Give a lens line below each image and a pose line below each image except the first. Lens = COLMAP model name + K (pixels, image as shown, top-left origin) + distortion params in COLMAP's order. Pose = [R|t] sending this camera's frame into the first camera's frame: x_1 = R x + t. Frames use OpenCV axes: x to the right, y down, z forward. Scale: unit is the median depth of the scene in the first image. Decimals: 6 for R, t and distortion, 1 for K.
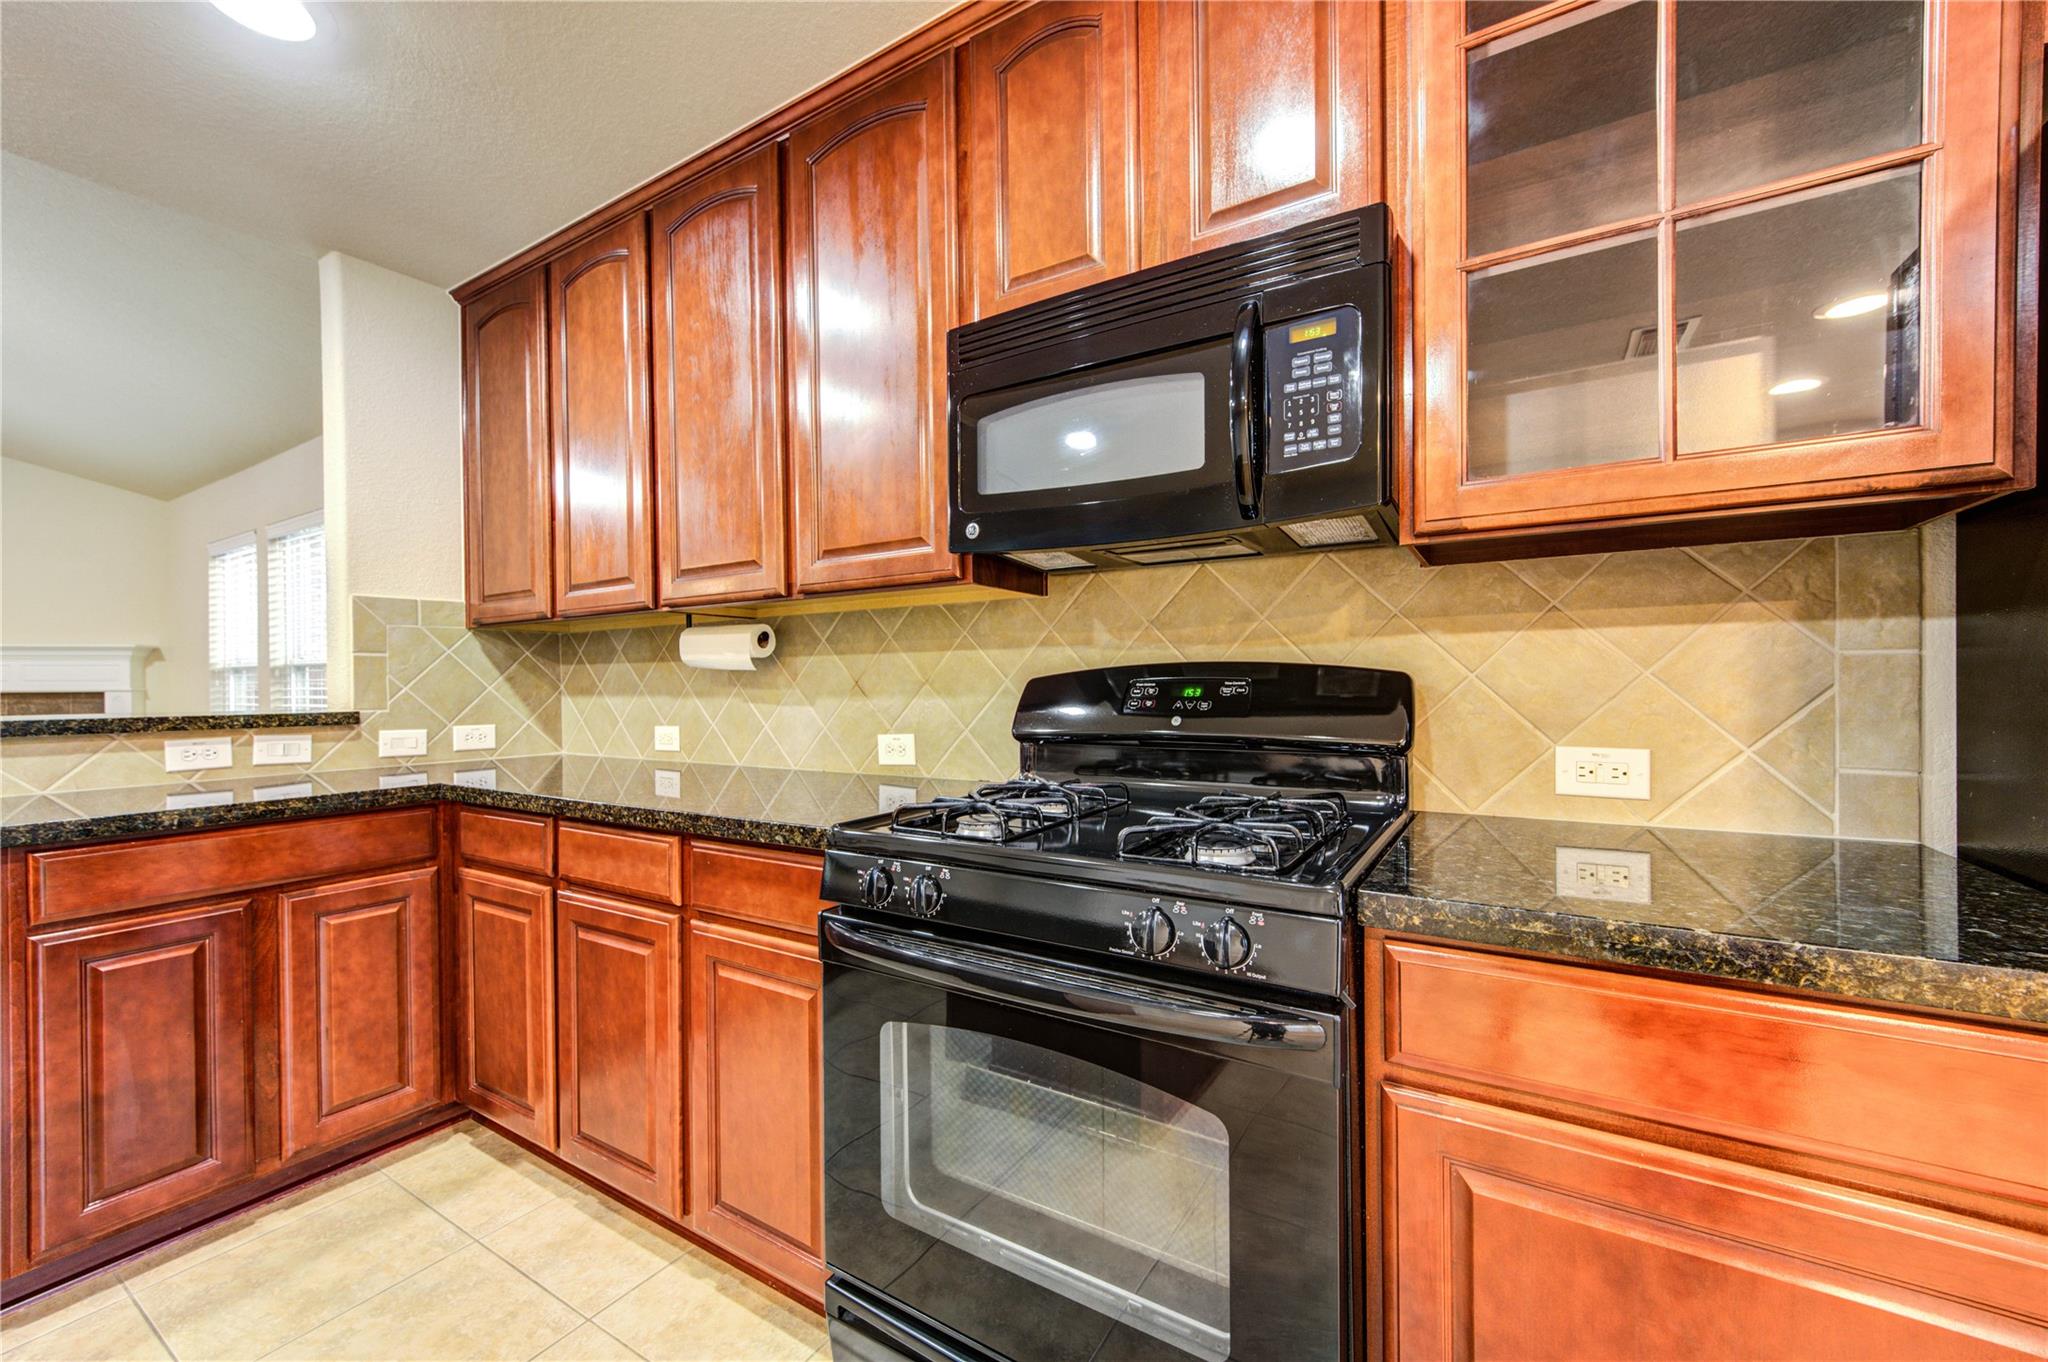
lens RADIAL K [[801.6, 0, 1028.3], [0, 801.6, 688.3], [0, 0, 1]] dist [0.002438, -0.000195]
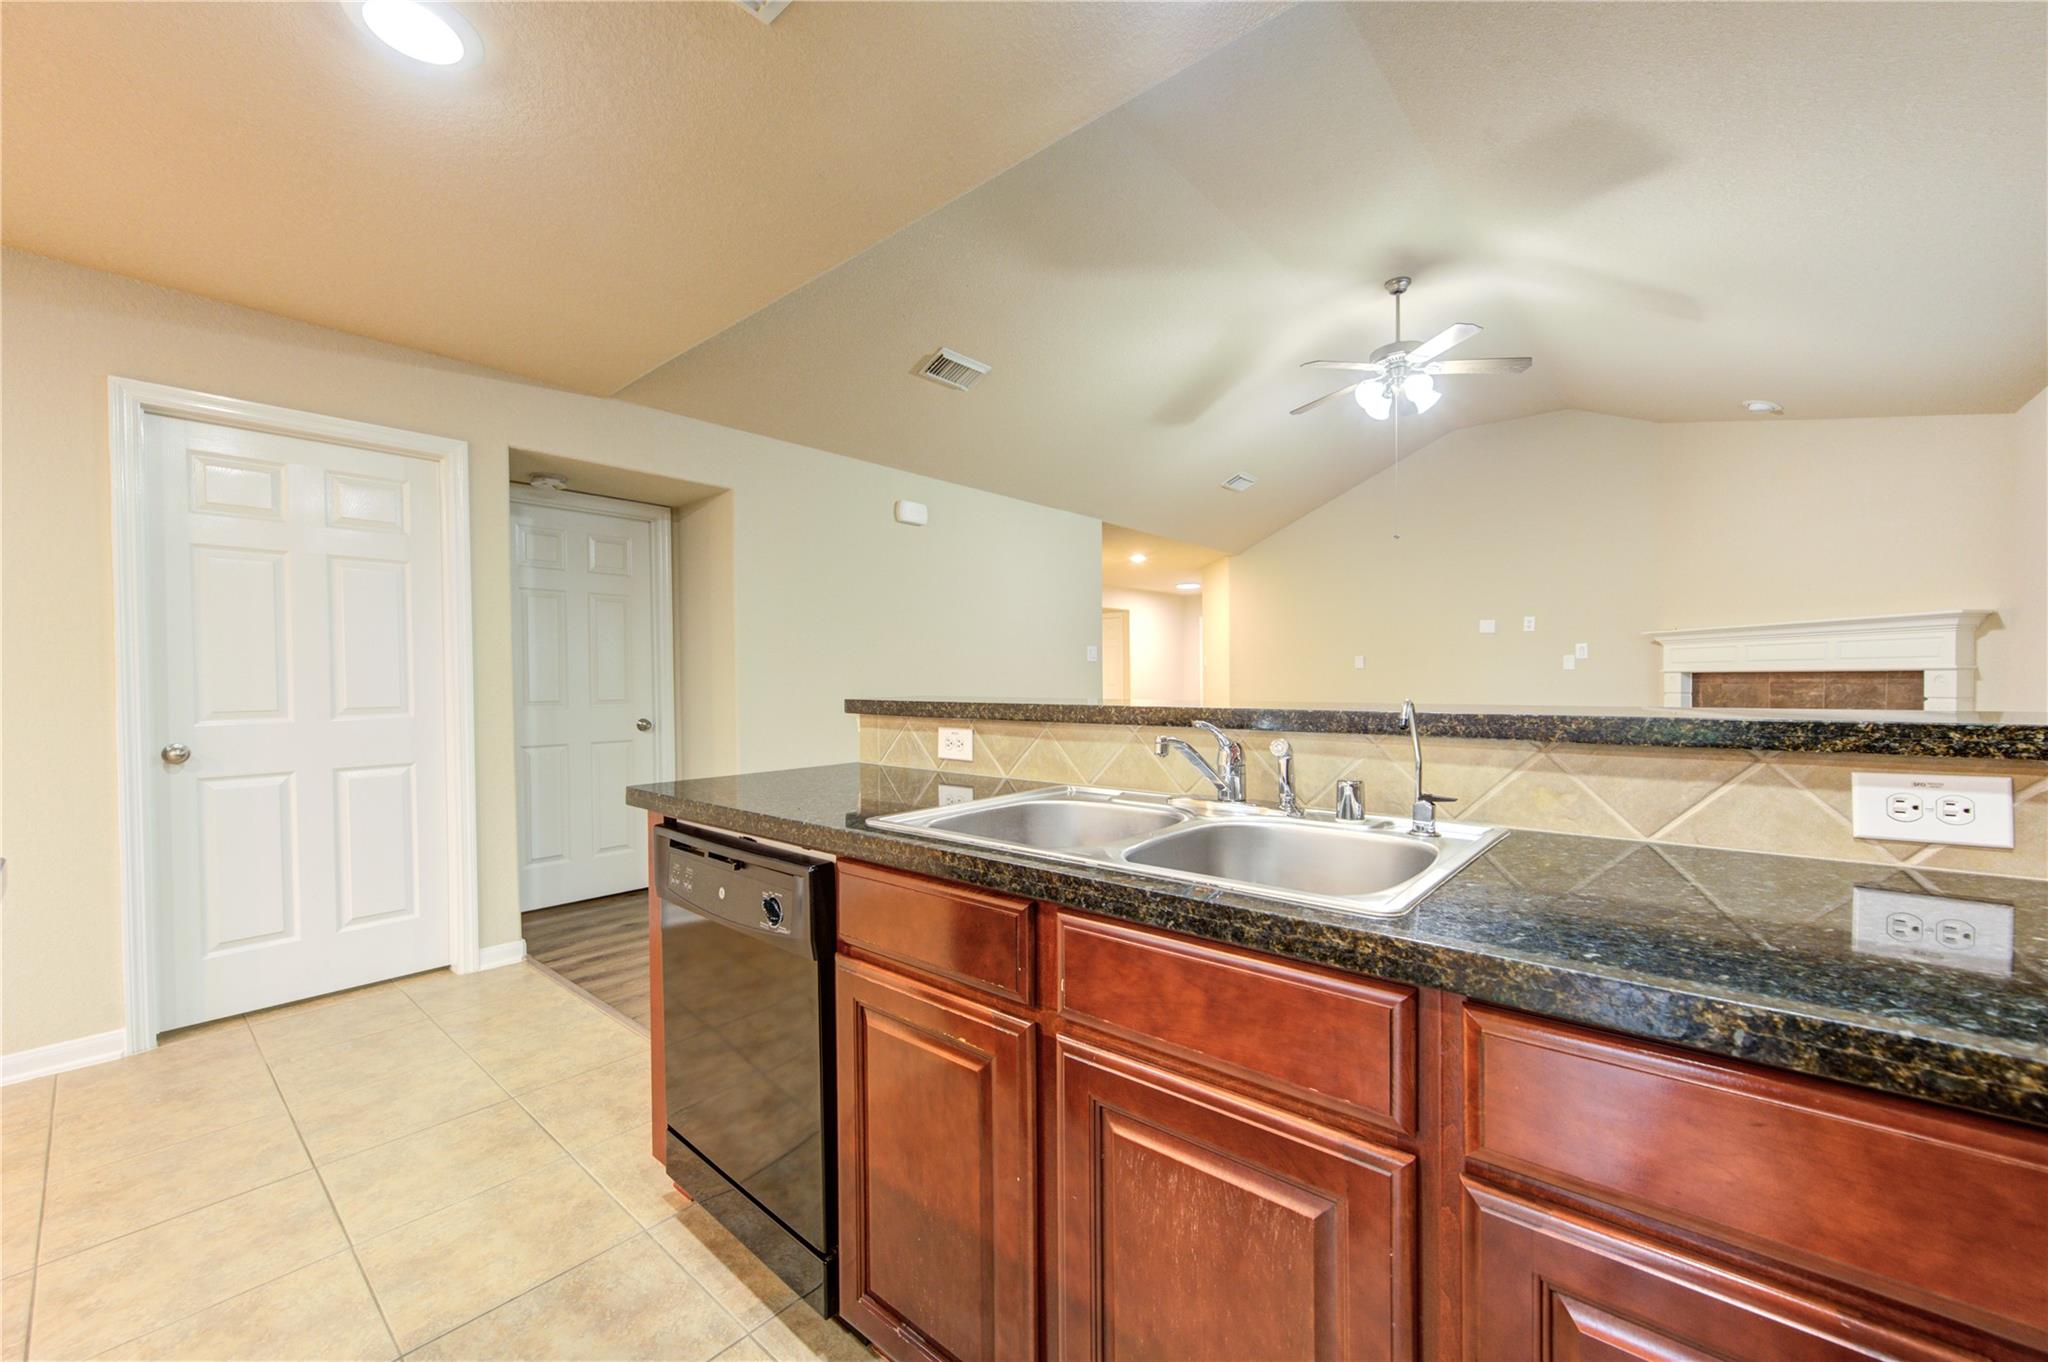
lens RADIAL K [[797.4, 0, 1029.1], [0, 797.4, 690.9], [0, 0, 1]] dist [0.002333, 0.000030]
pose [[-0.154934, 0.023171, -0.987653, -0.630594], [0.006626, 0.999727, 0.022415, 0.003765], [0.987903, -0.003072, -0.155045, 0.702516]]
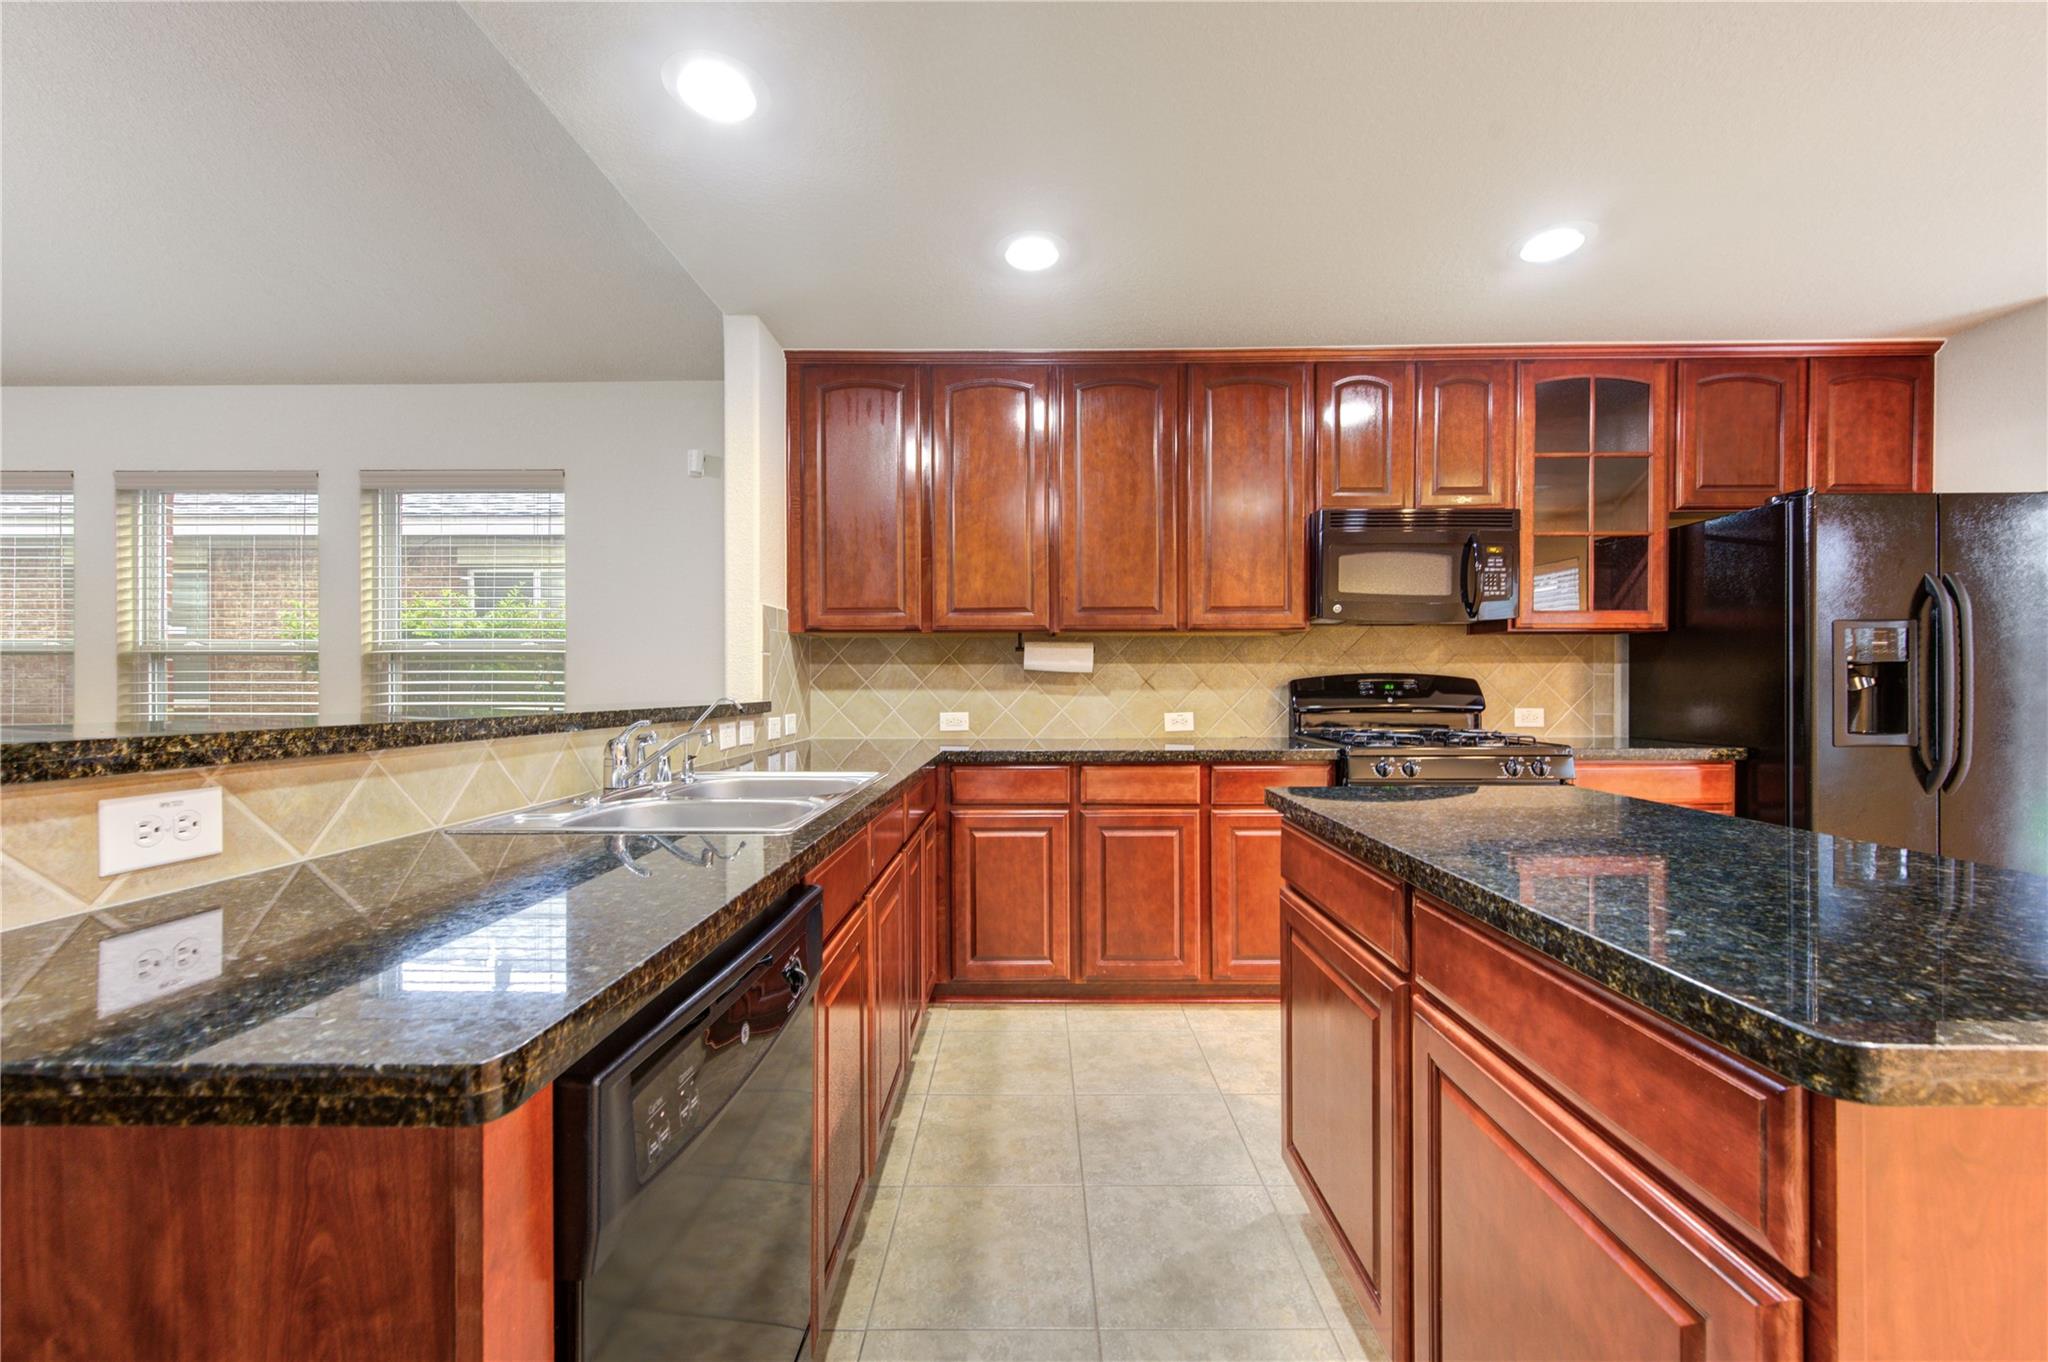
lens RADIAL K [[804.9, 0, 1027.2], [0, 804.9, 687.2], [0, 0, 1]] dist [0.002534, -0.000193]
pose [[0.857501, 0.004890, 0.514459, -1.553531], [-0.003381, 0.999987, -0.003869, 0.015155], [-0.514471, 0.001579, 0.857506, -0.321120]]
